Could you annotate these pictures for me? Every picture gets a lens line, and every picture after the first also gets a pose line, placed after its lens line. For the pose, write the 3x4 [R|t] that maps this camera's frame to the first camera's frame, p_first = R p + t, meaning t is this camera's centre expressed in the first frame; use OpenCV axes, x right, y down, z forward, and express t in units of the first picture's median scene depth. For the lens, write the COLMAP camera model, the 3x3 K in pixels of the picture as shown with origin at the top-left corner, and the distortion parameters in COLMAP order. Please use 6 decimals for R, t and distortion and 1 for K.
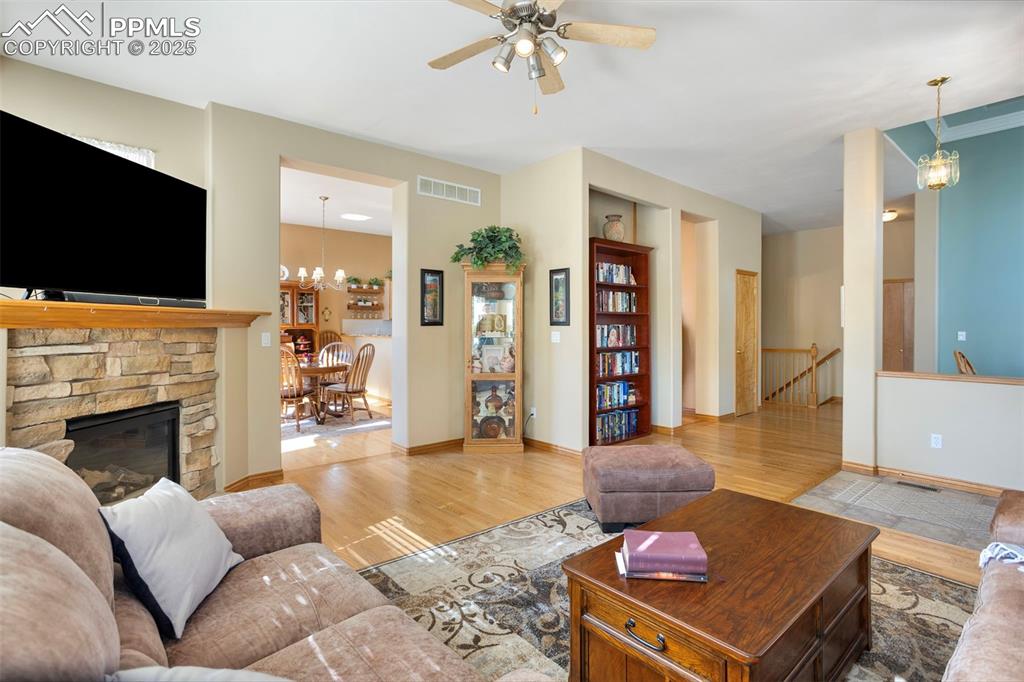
lens RADIAL K [[498.5, 0, 514.1], [0, 498.5, 327.7], [0, 0, 1]] dist [-0.057860, 0.040349]
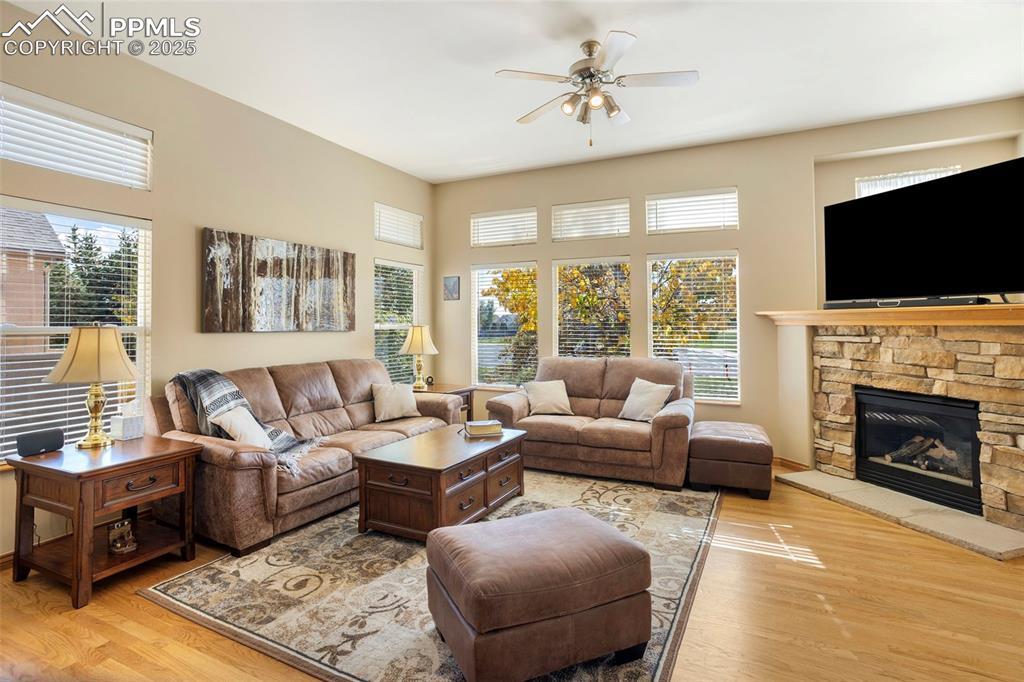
lens RADIAL K [[498.5, 0, 514.1], [0, 498.5, 327.7], [0, 0, 1]] dist [-0.057860, 0.040349]
pose [[-0.921421, 0.006351, -0.388513, 0.685602], [0.002255, 0.999937, 0.010998, -0.010625], [0.388559, 0.009258, -0.921377, 2.048366]]
